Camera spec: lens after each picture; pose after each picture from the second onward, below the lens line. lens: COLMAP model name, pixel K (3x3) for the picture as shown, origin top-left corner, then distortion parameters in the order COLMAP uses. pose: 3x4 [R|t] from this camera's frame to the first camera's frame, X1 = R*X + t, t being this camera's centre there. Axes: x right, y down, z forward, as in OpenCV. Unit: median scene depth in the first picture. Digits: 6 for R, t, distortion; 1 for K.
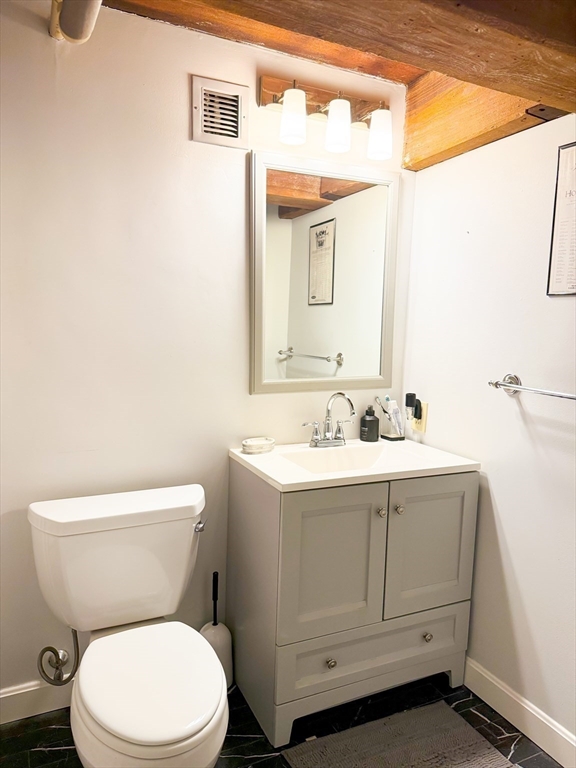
lens RADIAL K [[549.8, 0, 288.8], [0, 549.8, 385.6], [0, 0, 1]] dist [0.020028, -0.032955]
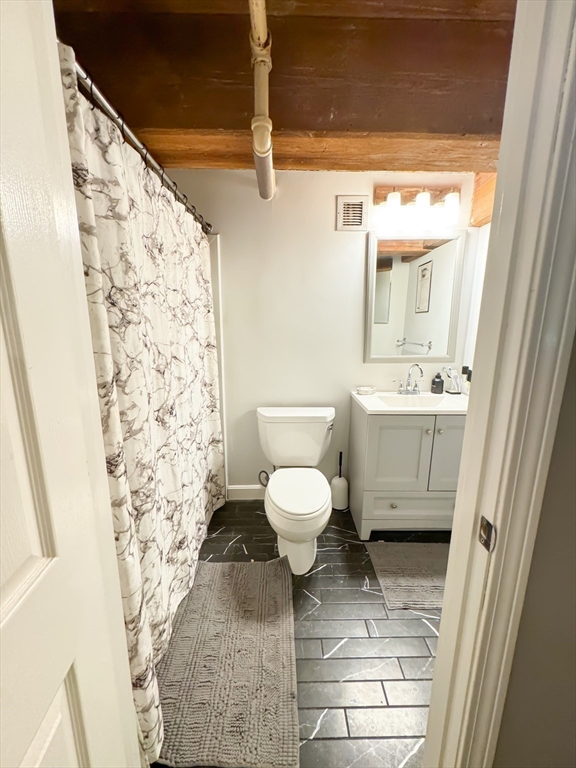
lens RADIAL K [[306.9, 0, 289.7], [0, 306.9, 383.1], [0, 0, 1]] dist [-0.003990, -0.000125]
pose [[0.904457, 0.057998, -0.422604, 0.153900], [-0.024598, 0.996156, 0.084067, 0.000187], [0.425856, -0.065639, 0.902407, -0.070003]]
